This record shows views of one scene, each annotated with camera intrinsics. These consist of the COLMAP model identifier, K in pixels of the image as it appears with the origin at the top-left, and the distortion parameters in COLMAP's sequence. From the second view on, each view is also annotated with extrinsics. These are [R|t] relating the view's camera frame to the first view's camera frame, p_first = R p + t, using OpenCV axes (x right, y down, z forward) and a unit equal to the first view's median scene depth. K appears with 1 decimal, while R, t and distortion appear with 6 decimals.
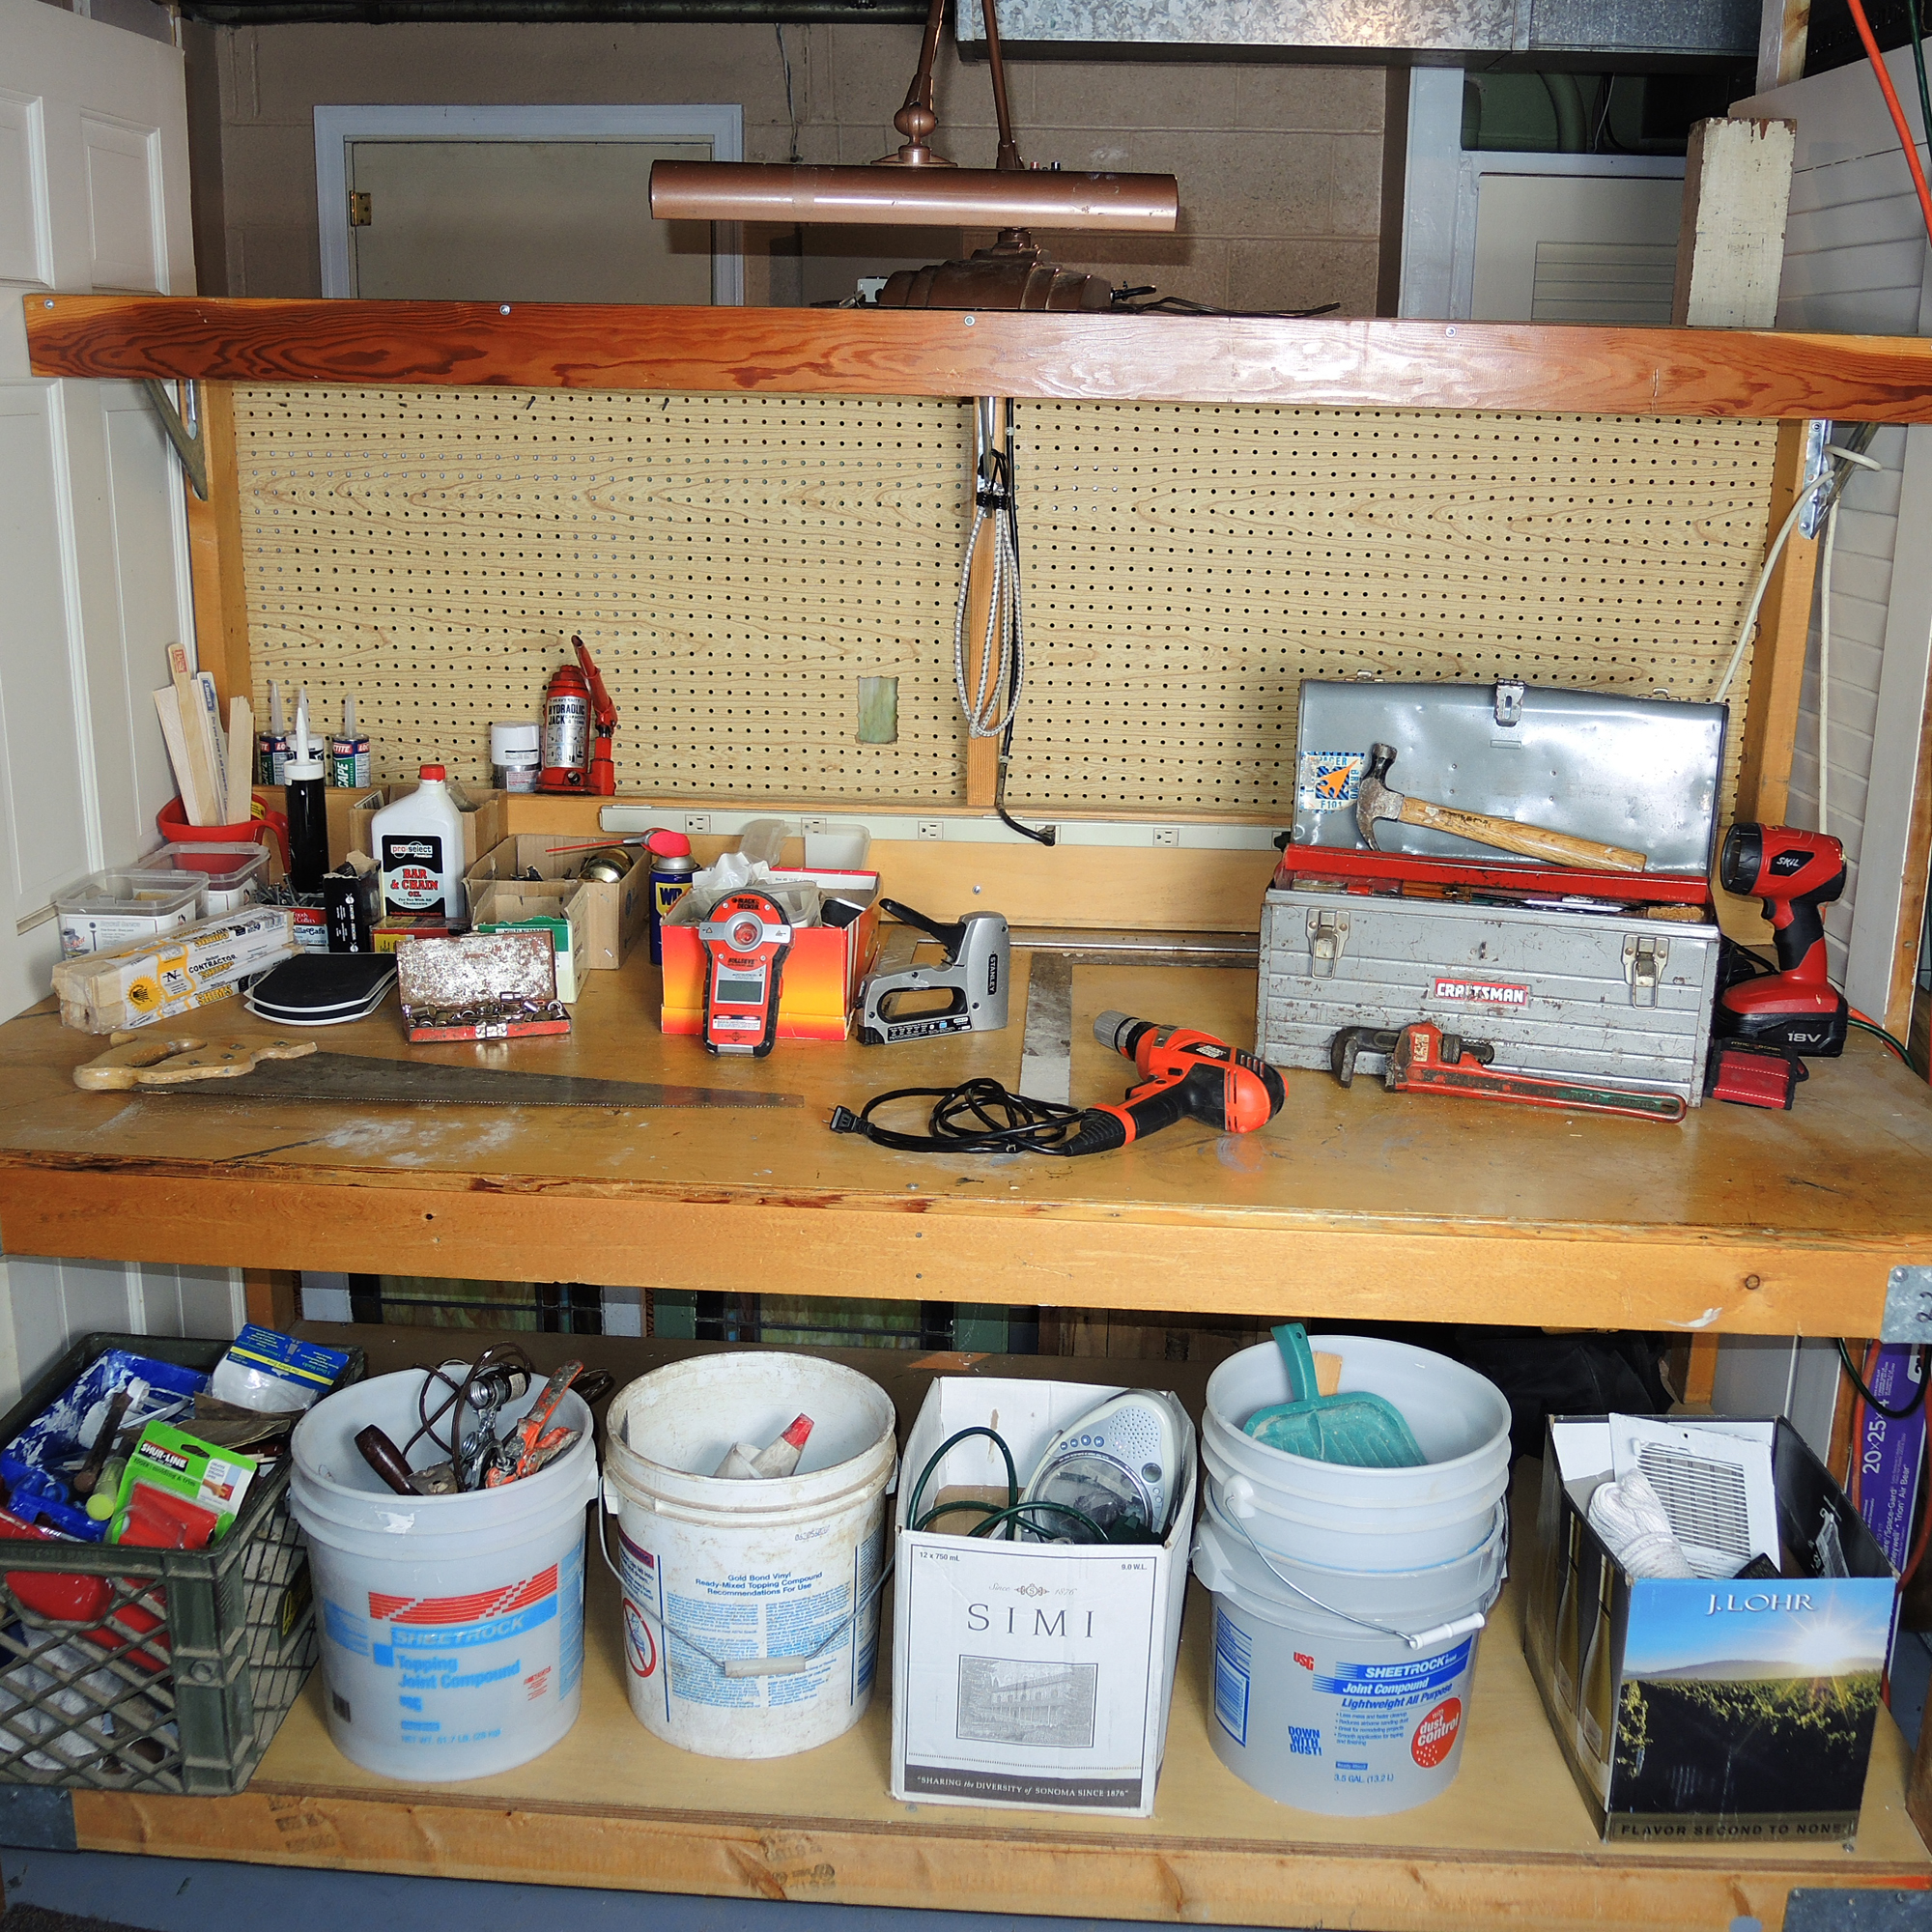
lens RADIAL K [[2150.6, 0, 958.3], [0, 2150.6, 975.2], [0, 0, 1]] dist [-0.025969, -0.076025]
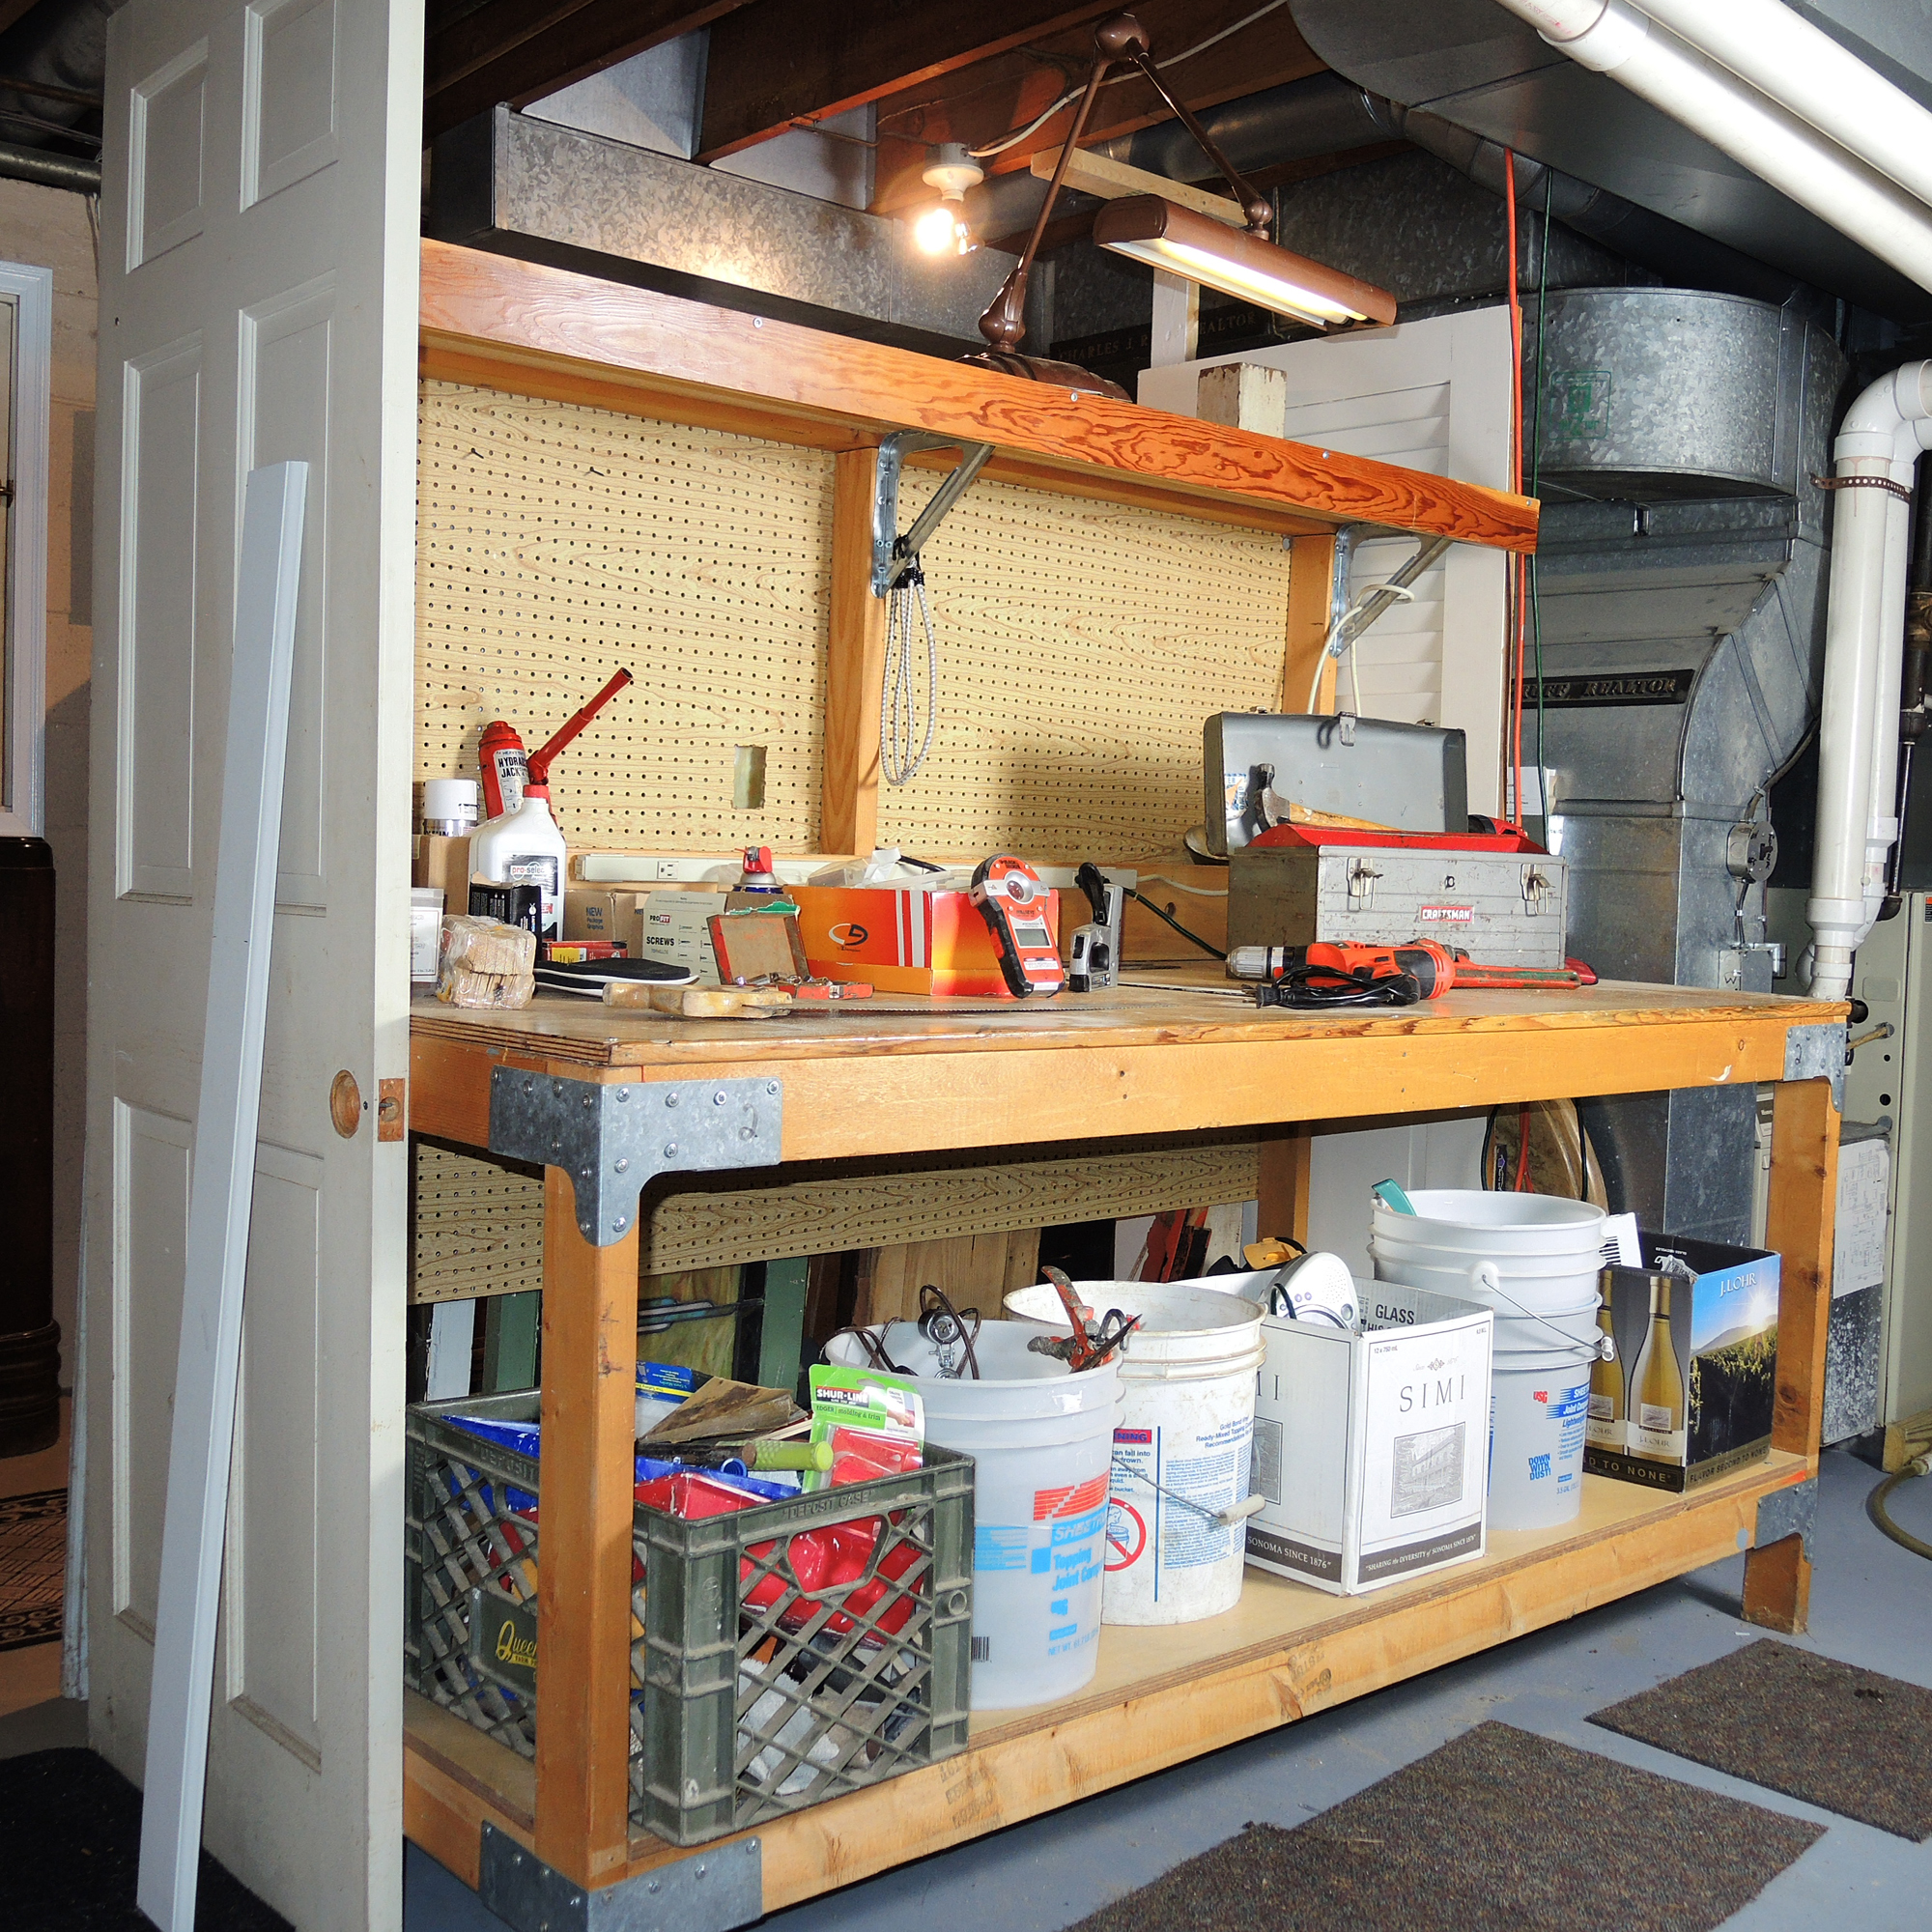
lens RADIAL K [[2150.2, 0, 959.1], [0, 2150.2, 973.3], [0, 0, 1]] dist [-0.029405, -0.065255]
pose [[0.712144, -0.033739, 0.701222, -0.762761], [0.172531, 0.976622, -0.128228, 0.135435], [-0.680503, 0.212299, 0.701317, 0.213614]]
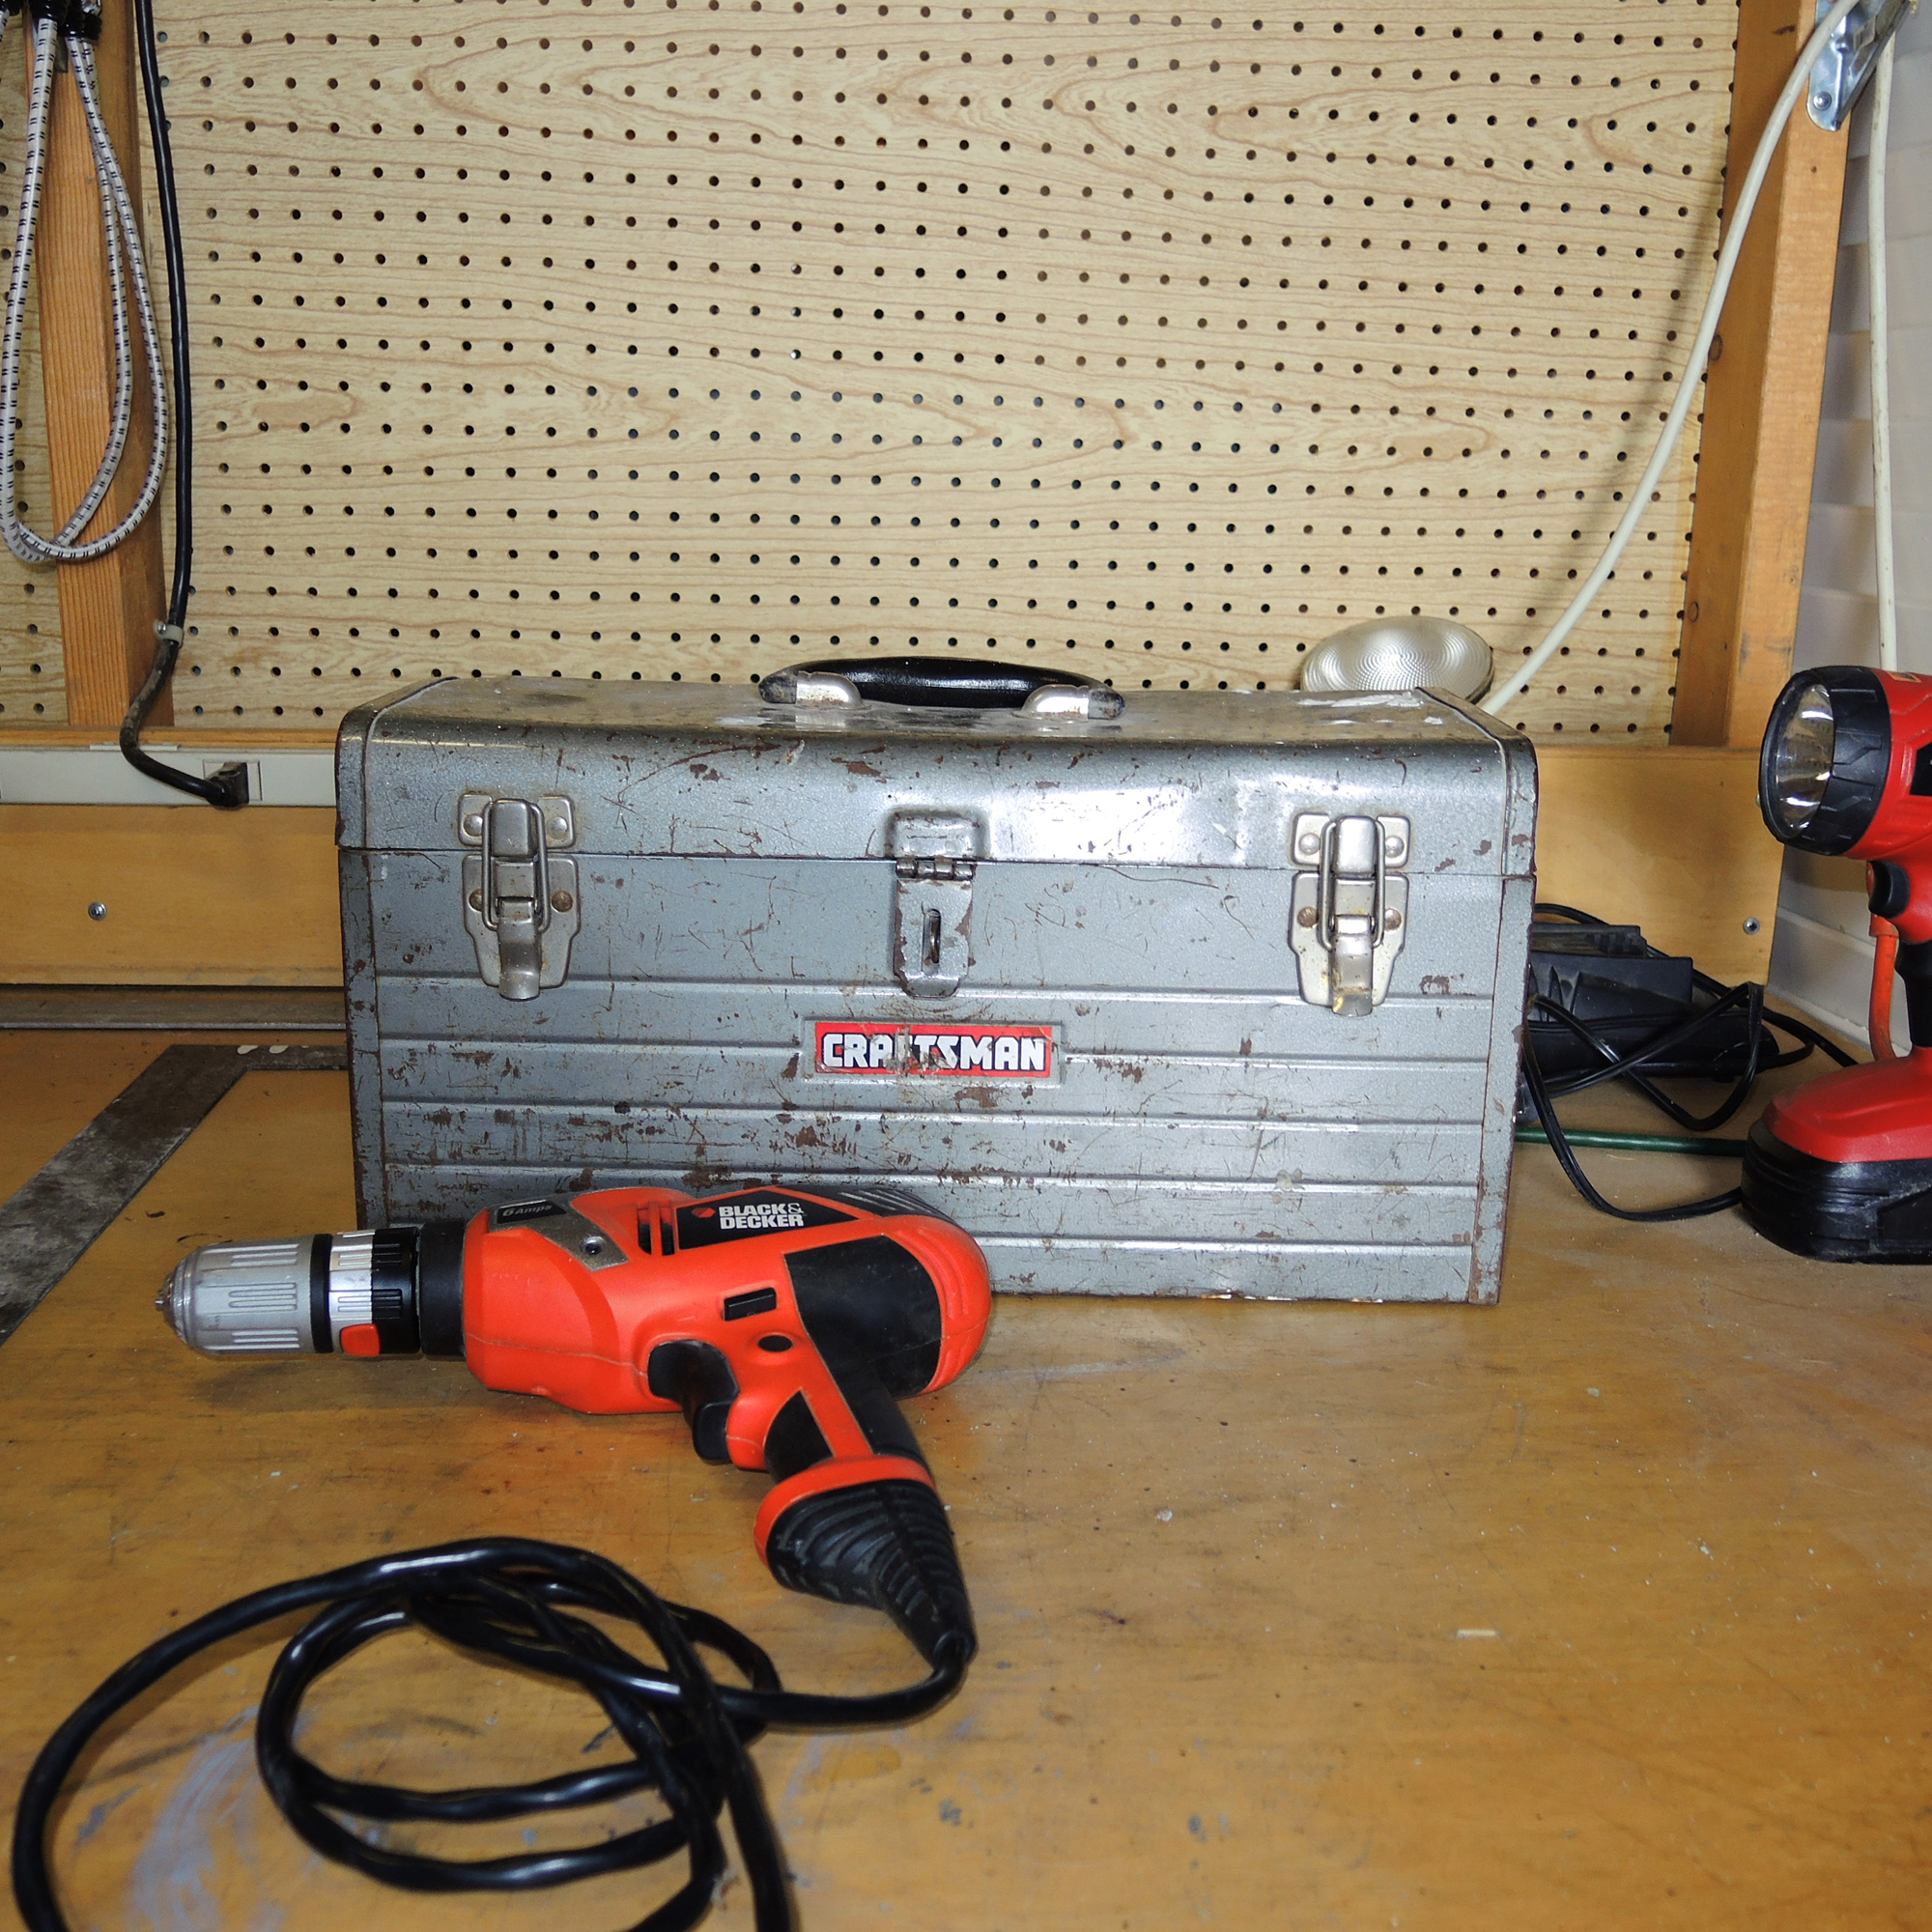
lens RADIAL K [[2152.2, 0, 960.4], [0, 2152.2, 963.7], [0, 0, 1]] dist [-0.028351, -0.071766]
pose [[0.992270, -0.023784, 0.121800, 0.141620], [0.028101, 0.999032, -0.033848, -0.008081], [-0.120877, 0.037009, 0.991977, 0.550789]]
